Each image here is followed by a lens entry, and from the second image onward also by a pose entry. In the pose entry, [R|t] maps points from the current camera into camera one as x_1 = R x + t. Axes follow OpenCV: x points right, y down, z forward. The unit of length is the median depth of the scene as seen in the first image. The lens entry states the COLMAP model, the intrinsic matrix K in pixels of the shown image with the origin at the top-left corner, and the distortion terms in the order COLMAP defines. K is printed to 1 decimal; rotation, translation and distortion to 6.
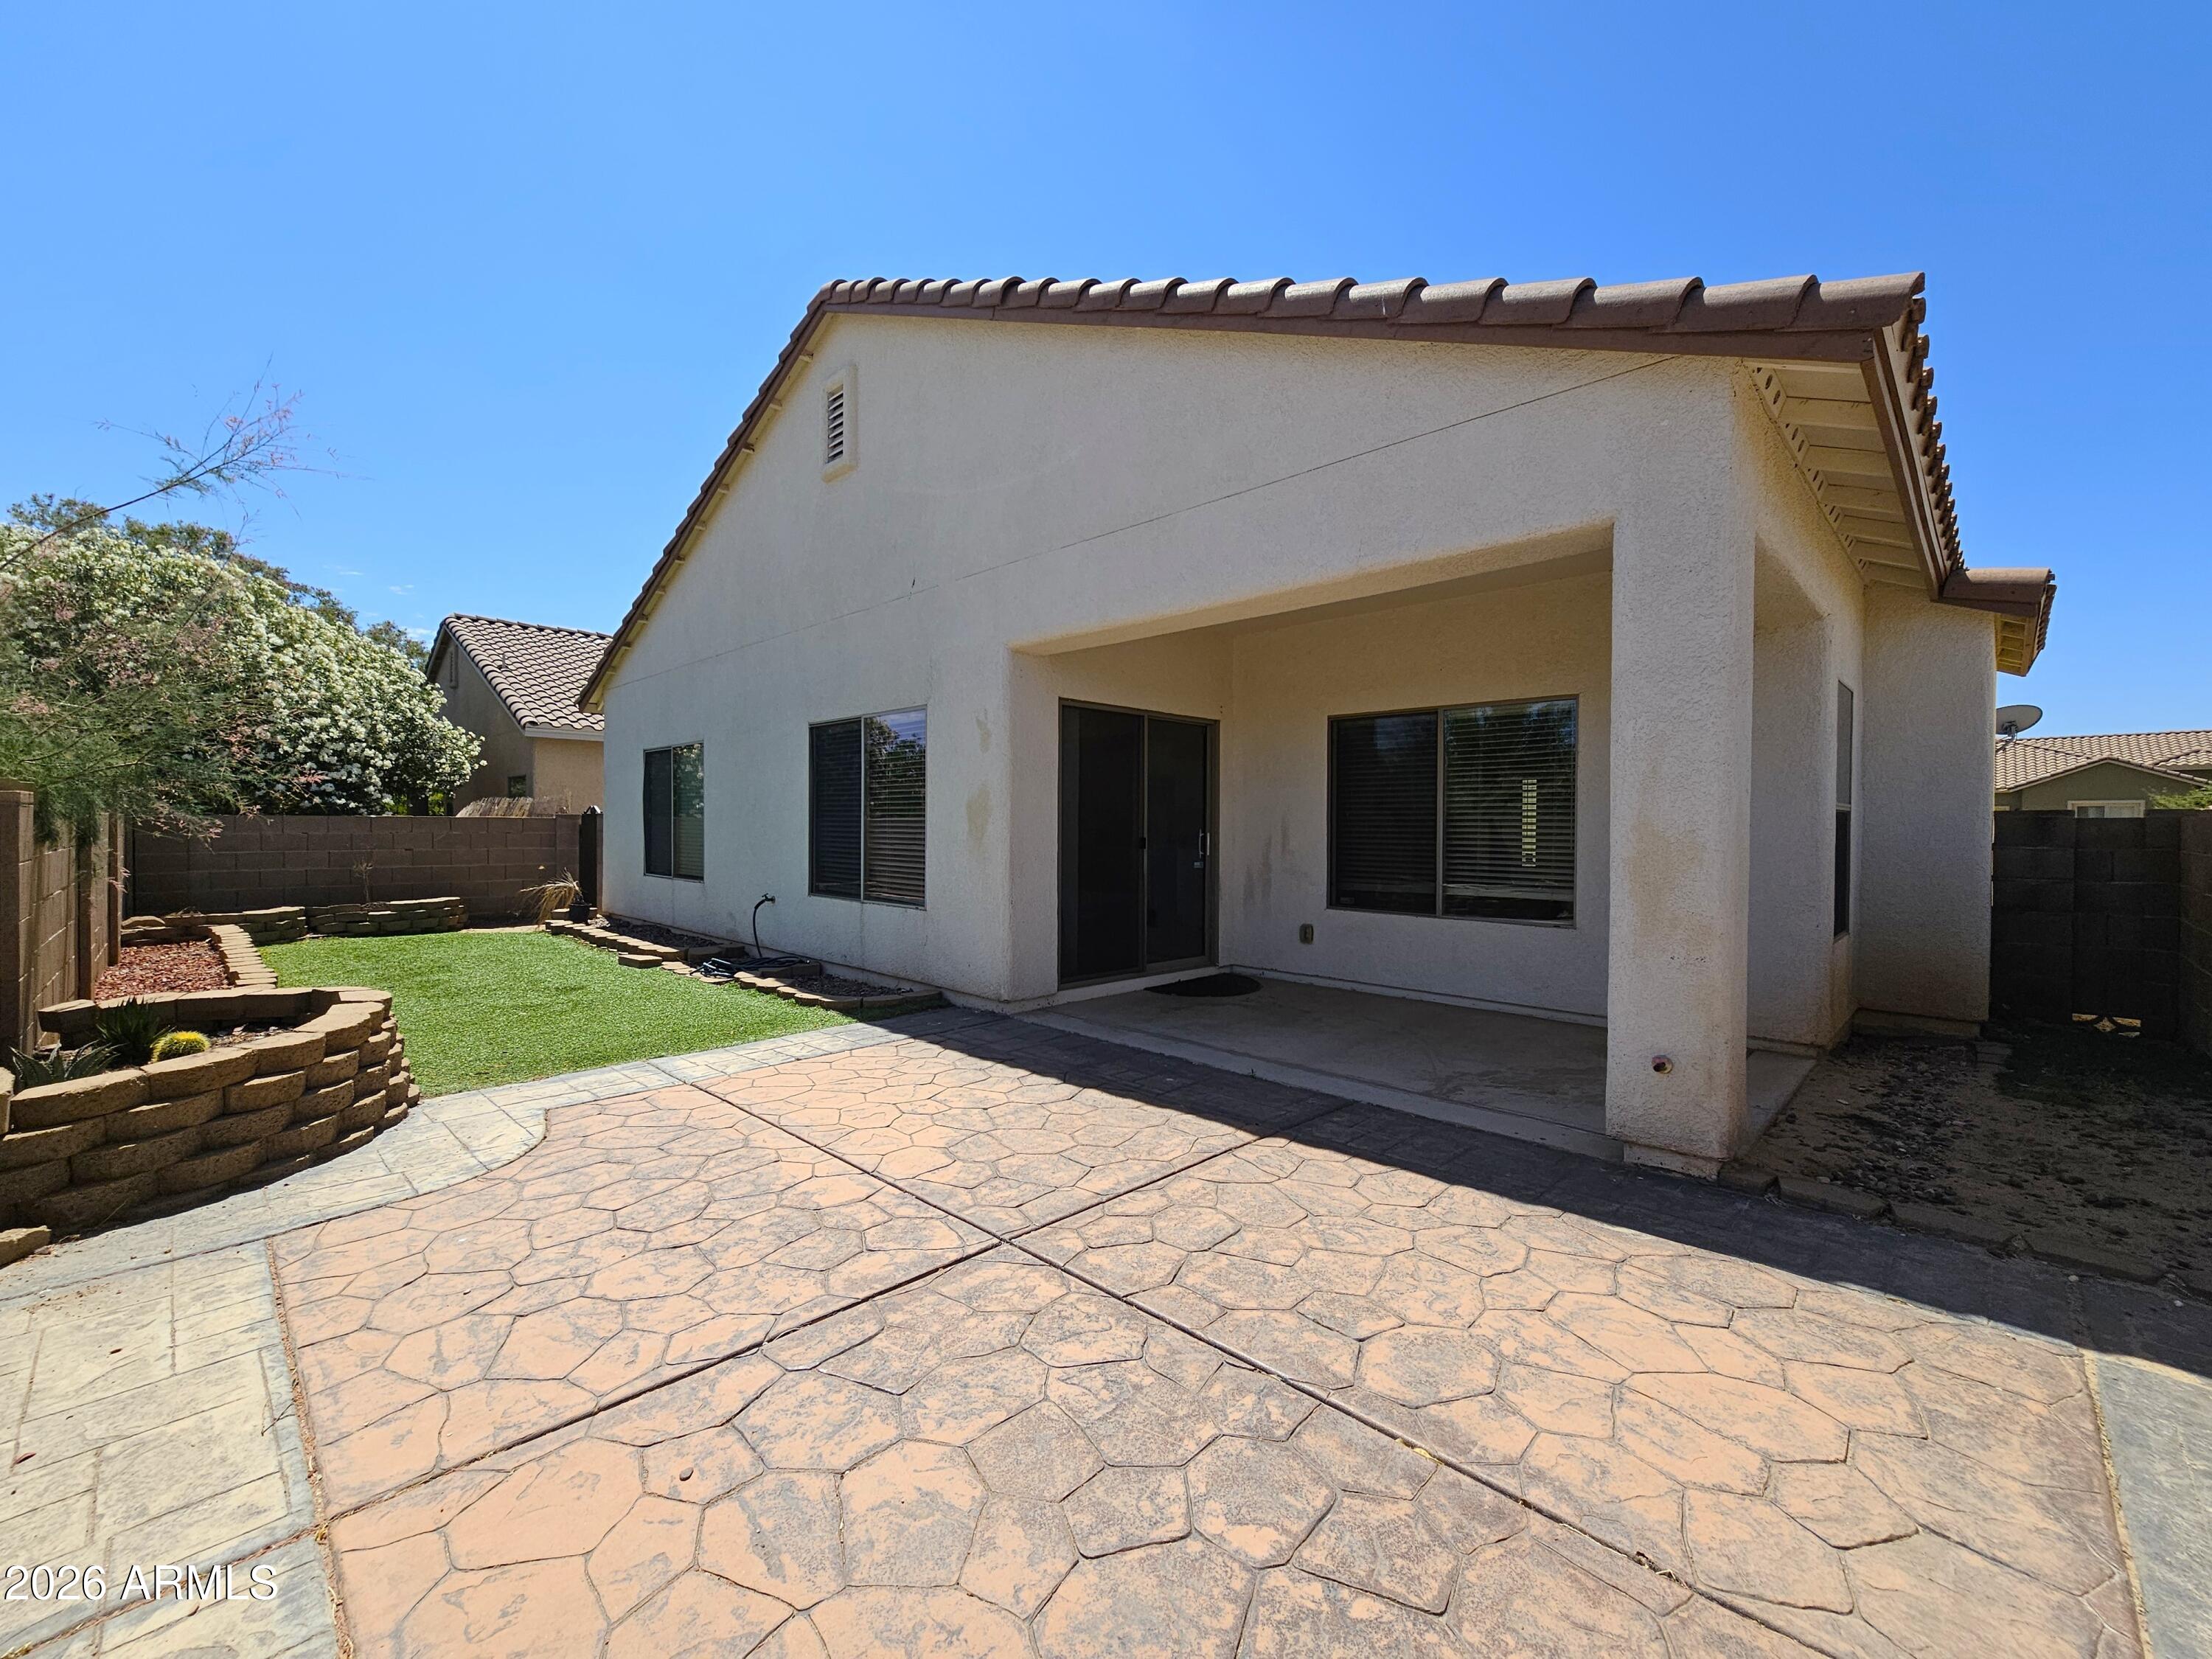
lens RADIAL K [[910.3, 0, 1101.7], [0, 910.3, 829.3], [0, 0, 1]] dist [-0.003715, -0.000062]
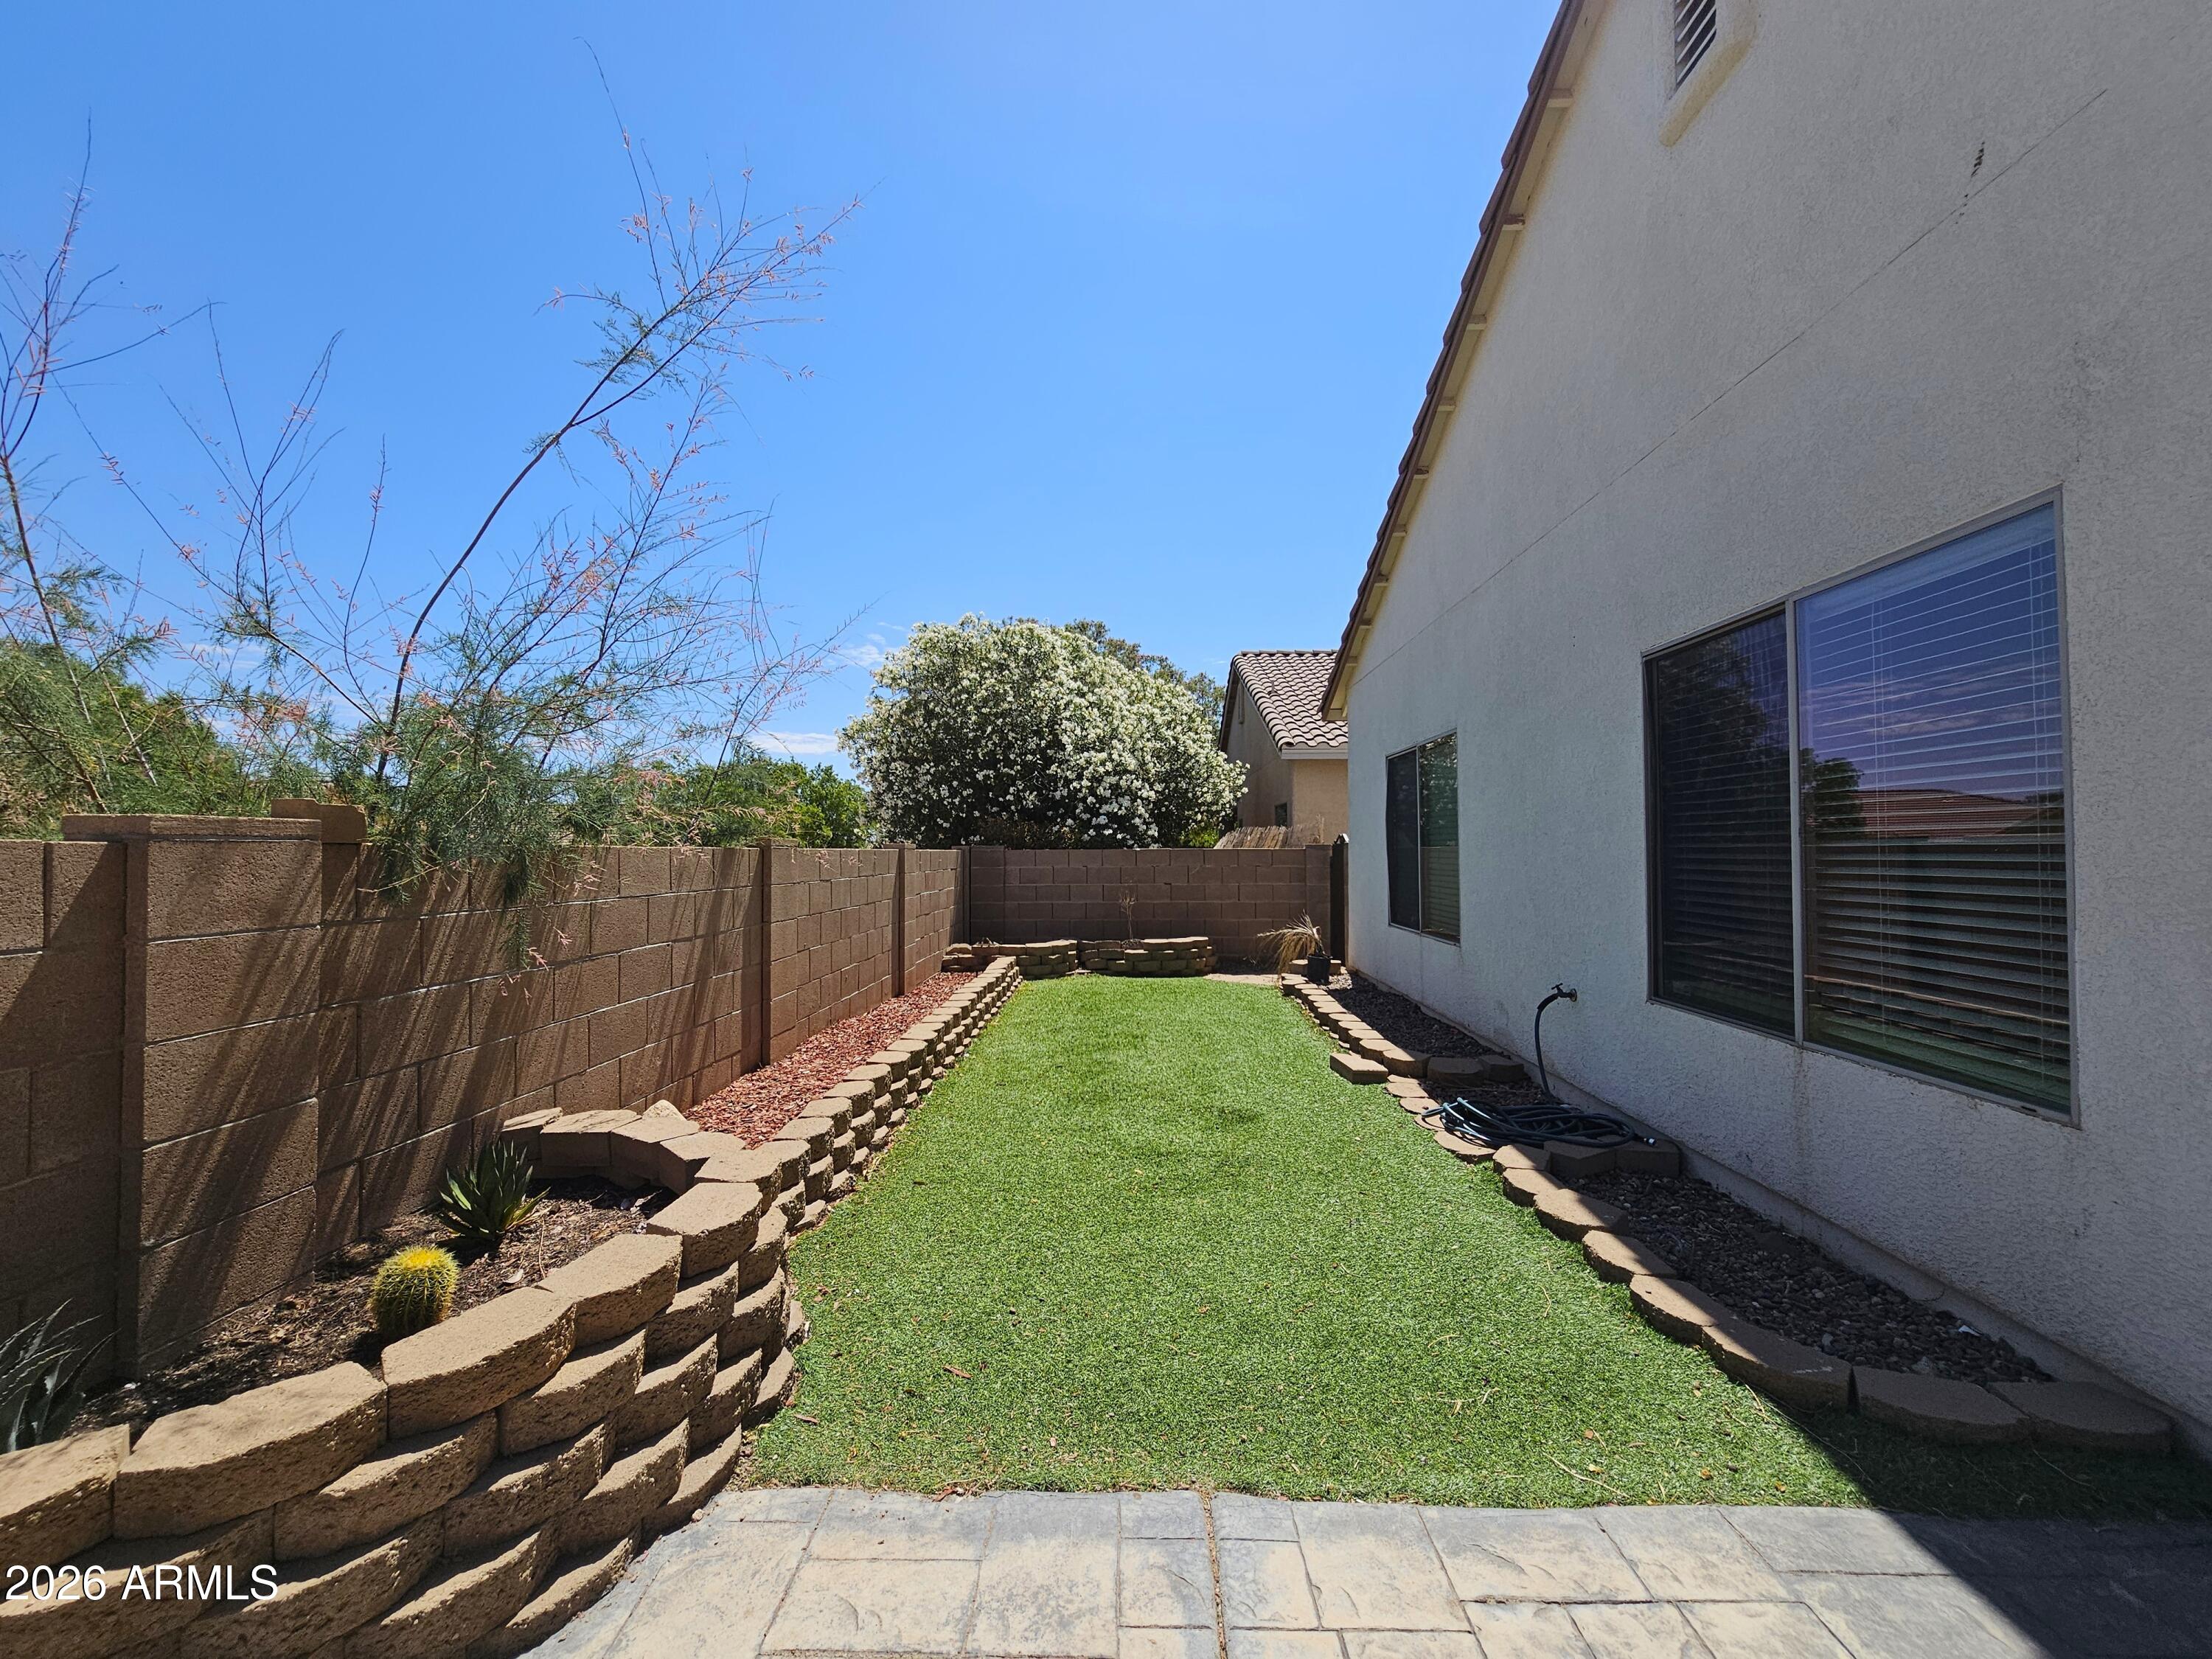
lens RADIAL K [[910.3, 0, 1101.7], [0, 910.3, 829.3], [0, 0, 1]] dist [-0.003715, -0.000062]
pose [[0.676788, -0.026455, -0.735702, -0.158266], [0.002644, 0.999435, -0.033506, -0.004456], [0.736173, 0.020731, 0.676476, 0.448356]]
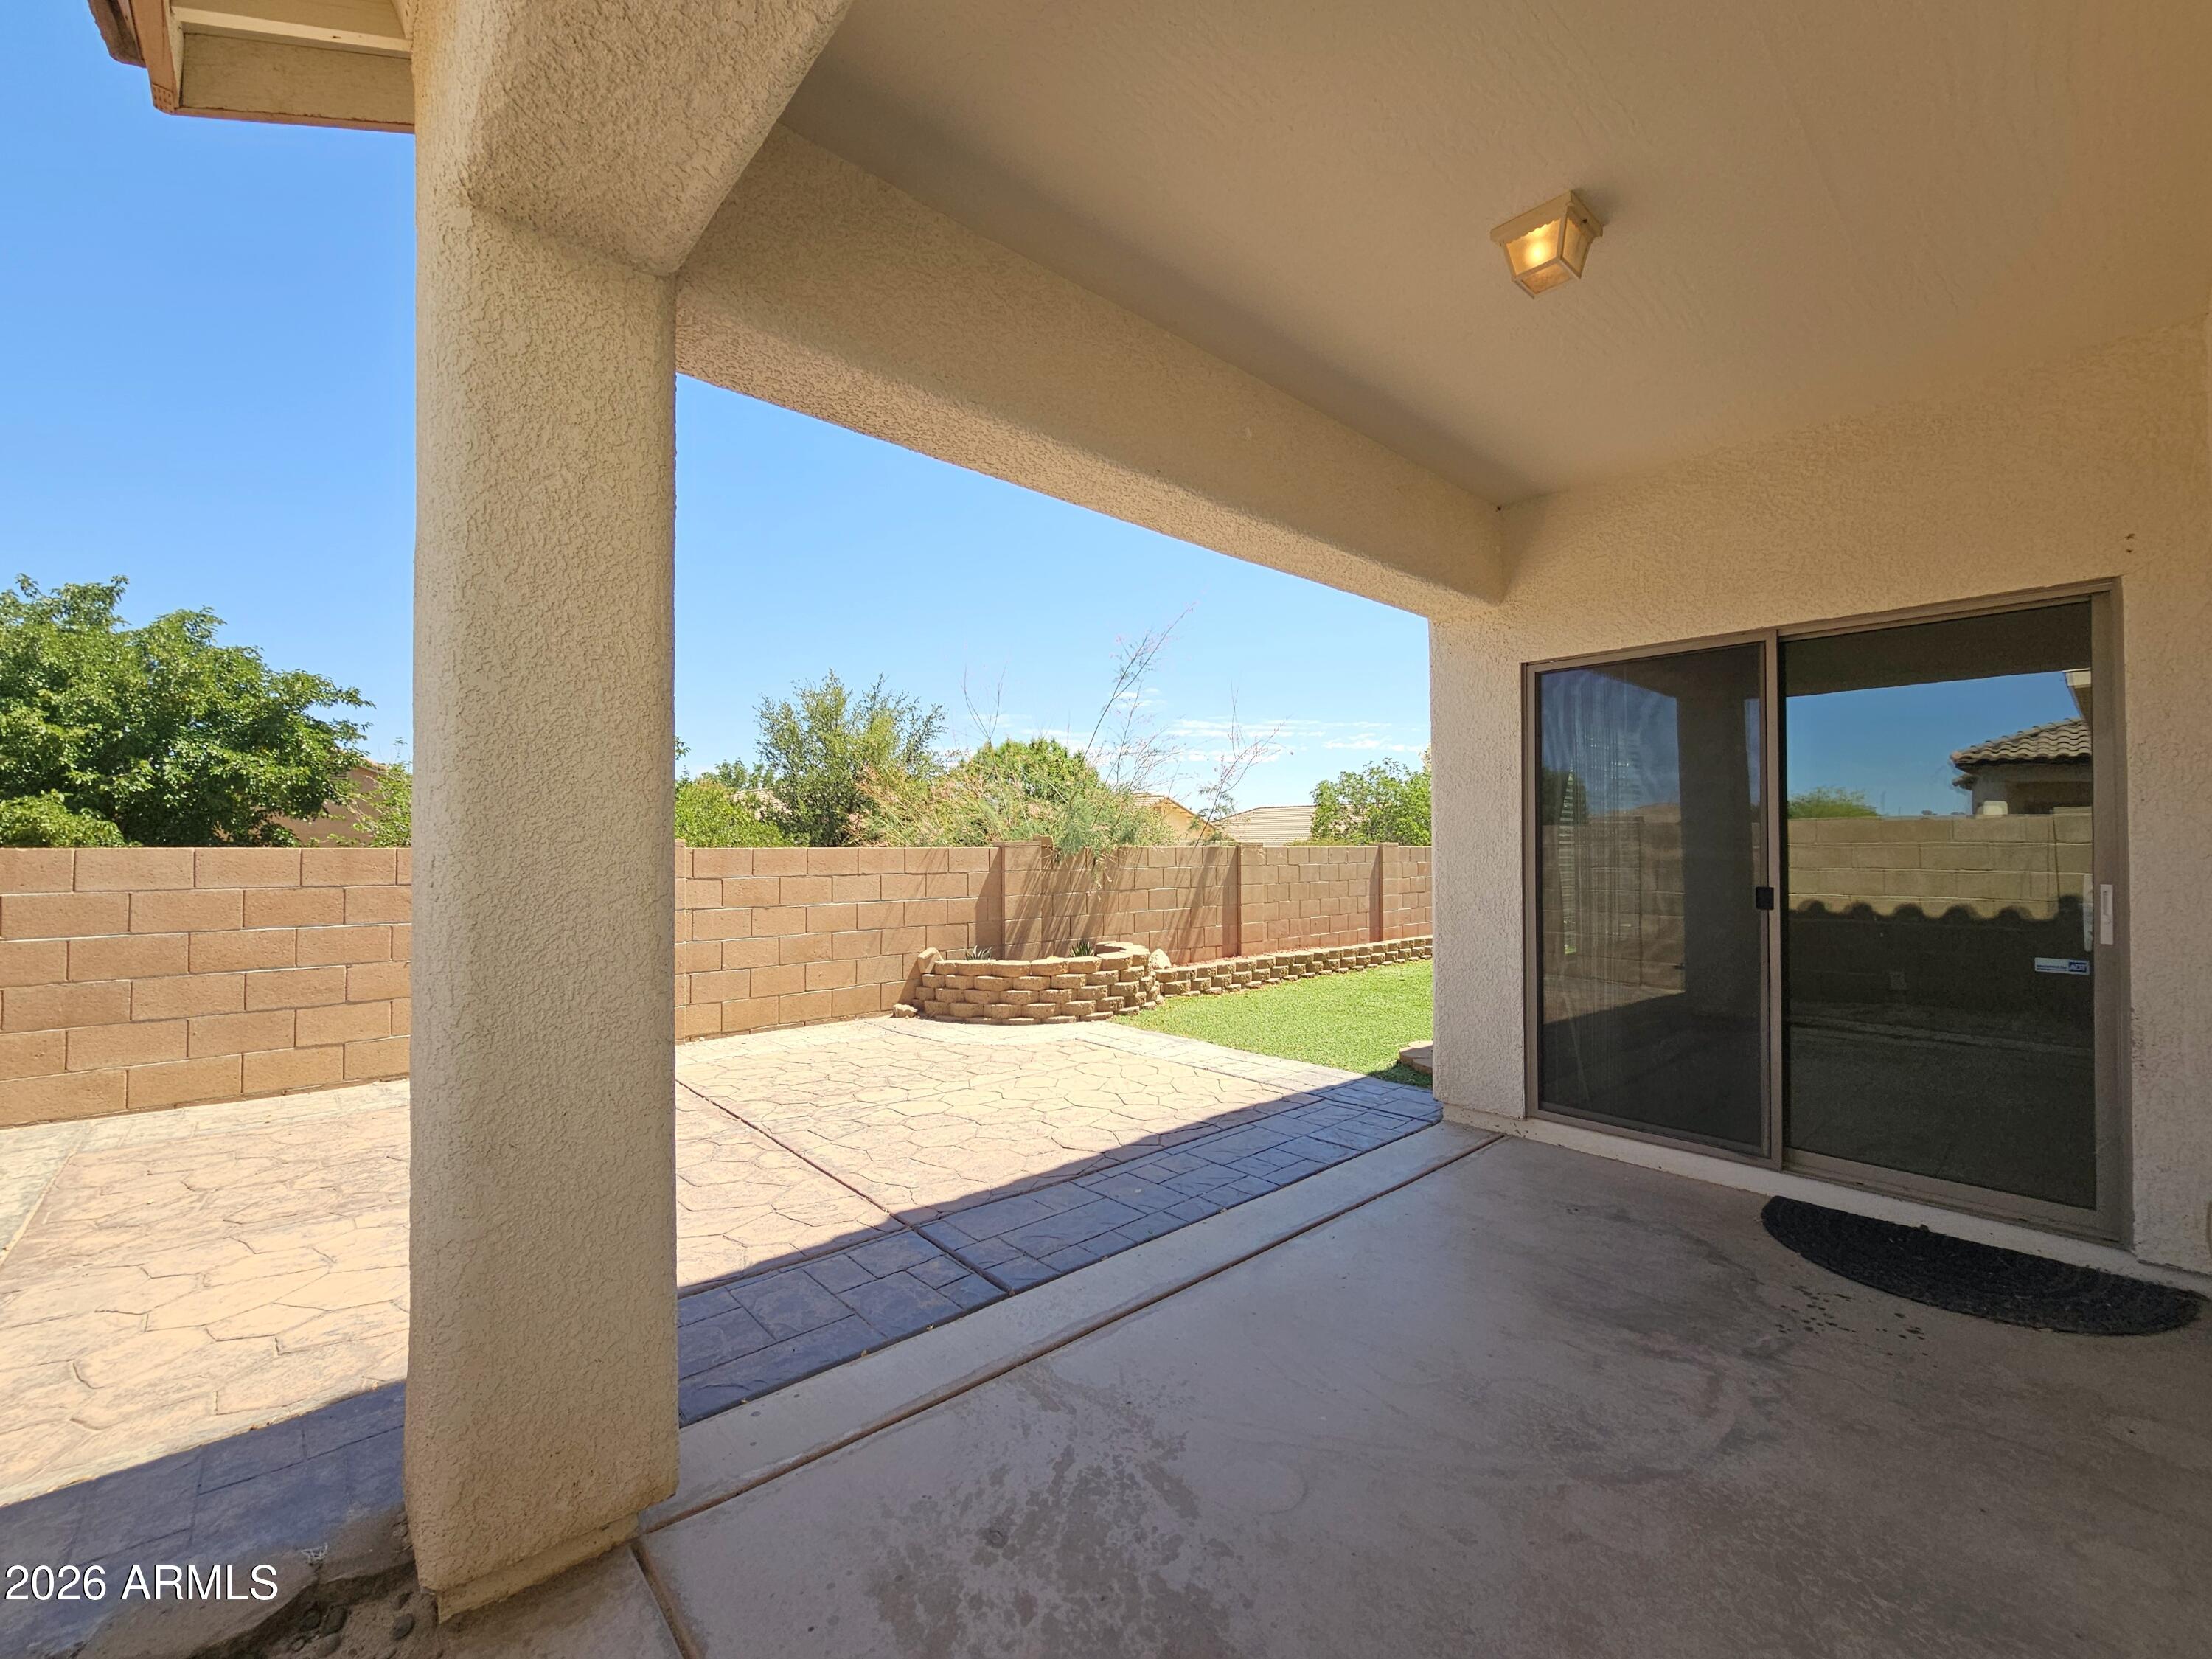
lens RADIAL K [[912.8, 0, 1101.0], [0, 912.8, 827.2], [0, 0, 1]] dist [-0.015339, 0.007053]
pose [[-0.060052, -0.025202, -0.997877, 0.499420], [-0.006442, 0.999670, -0.024860, -0.007961], [0.998174, 0.004936, -0.060195, 0.593197]]
